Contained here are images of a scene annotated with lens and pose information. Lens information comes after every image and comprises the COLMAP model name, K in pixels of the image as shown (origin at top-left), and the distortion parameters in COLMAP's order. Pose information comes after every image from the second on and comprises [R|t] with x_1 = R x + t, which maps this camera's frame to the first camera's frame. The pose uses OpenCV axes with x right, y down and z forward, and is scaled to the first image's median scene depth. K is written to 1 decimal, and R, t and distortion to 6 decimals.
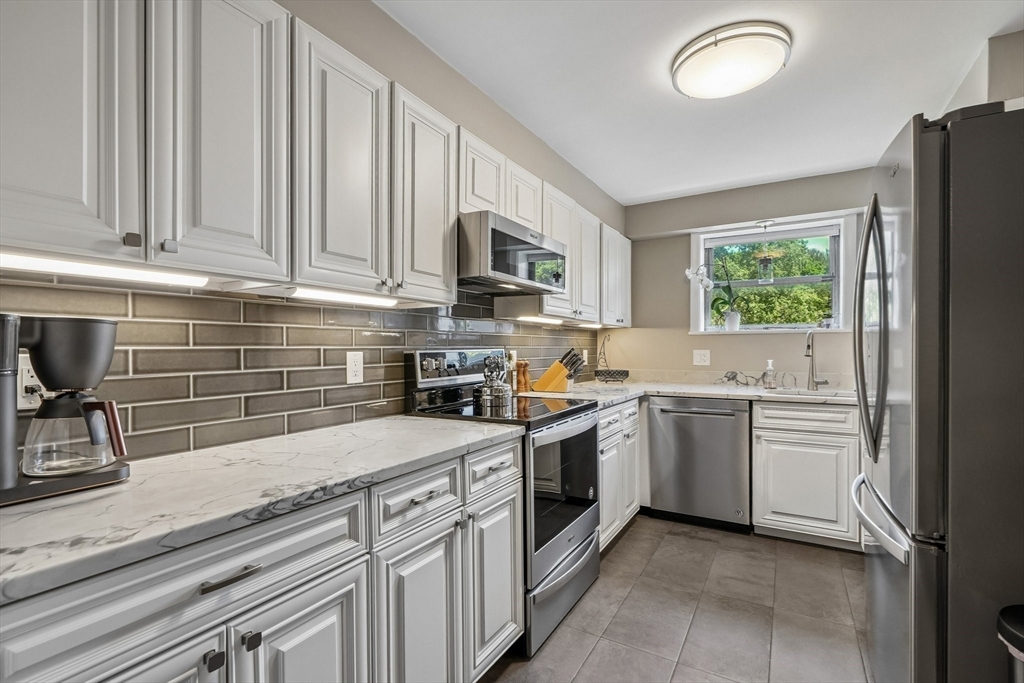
lens RADIAL K [[466.0, 0, 504.1], [0, 466.0, 351.0], [0, 0, 1]] dist [-0.010665, 0.004710]
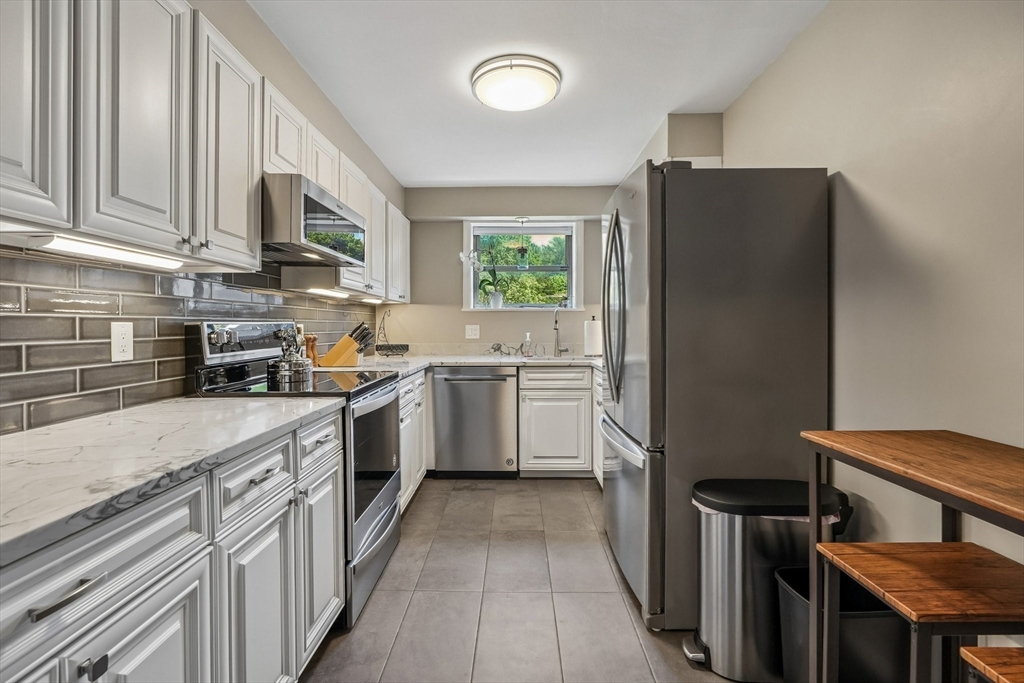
lens RADIAL K [[466.0, 0, 498.8], [0, 466.0, 328.4], [0, 0, 1]] dist [-0.010665, 0.004710]
pose [[0.869798, -0.000711, 0.493408, -0.147264], [0.001389, 0.999999, -0.001006, 0.014158], [-0.493406, 0.001561, 0.869798, -0.025398]]
